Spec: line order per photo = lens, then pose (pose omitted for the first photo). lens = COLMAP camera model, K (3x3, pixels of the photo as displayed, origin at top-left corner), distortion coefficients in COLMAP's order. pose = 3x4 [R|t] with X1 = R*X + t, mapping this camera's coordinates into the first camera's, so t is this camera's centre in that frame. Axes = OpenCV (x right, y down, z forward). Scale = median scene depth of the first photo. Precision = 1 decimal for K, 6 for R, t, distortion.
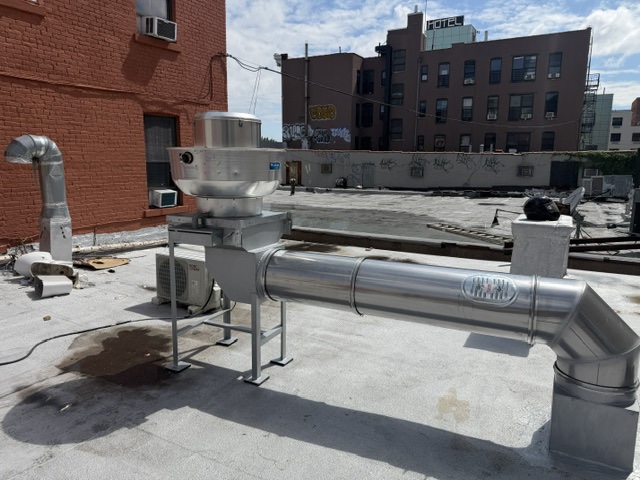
lens RADIAL K [[445.8, 0, 316.0], [0, 445.8, 237.4], [0, 0, 1]] dist [0.077937, -0.100598]
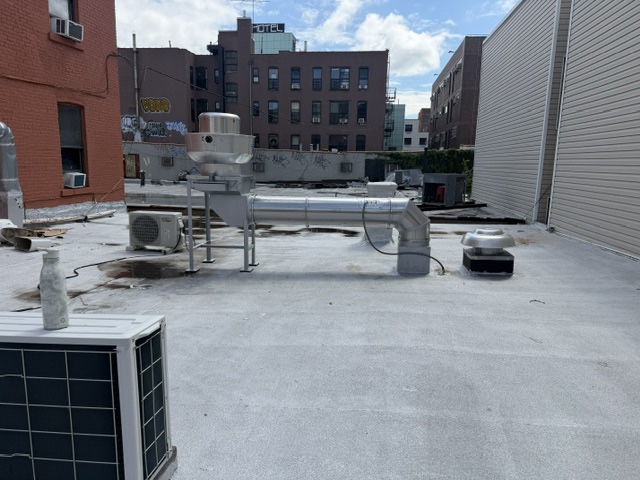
lens RADIAL K [[441.9, 0, 323.3], [0, 441.9, 240.7], [0, 0, 1]] dist [0.086134, -0.097169]
pose [[0.923849, -0.056017, 0.378637, -0.204523], [0.050690, 0.998425, 0.024031, 0.071632], [-0.379387, -0.003008, 0.925233, -0.281925]]
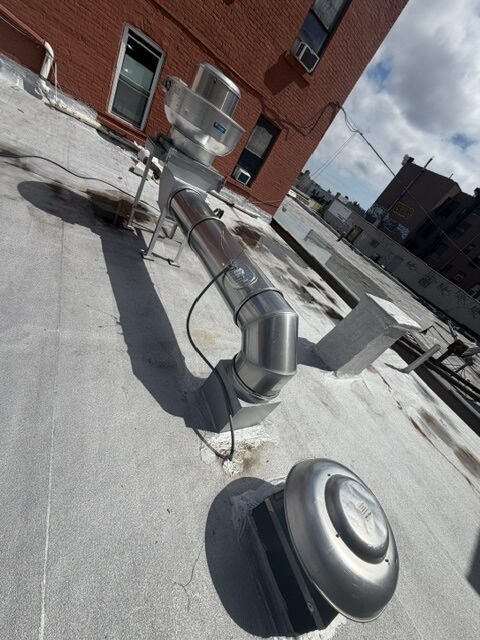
lens RADIAL K [[251.2, 0, 237.6], [0, 251.2, 317.9], [0, 0, 1]] dist [0.001581, 0.000108]
pose [[0.724285, 0.653136, -0.220961, 0.191929], [-0.567016, 0.746544, 0.348088, -0.011882], [0.392306, -0.126827, 0.911050, 0.104700]]
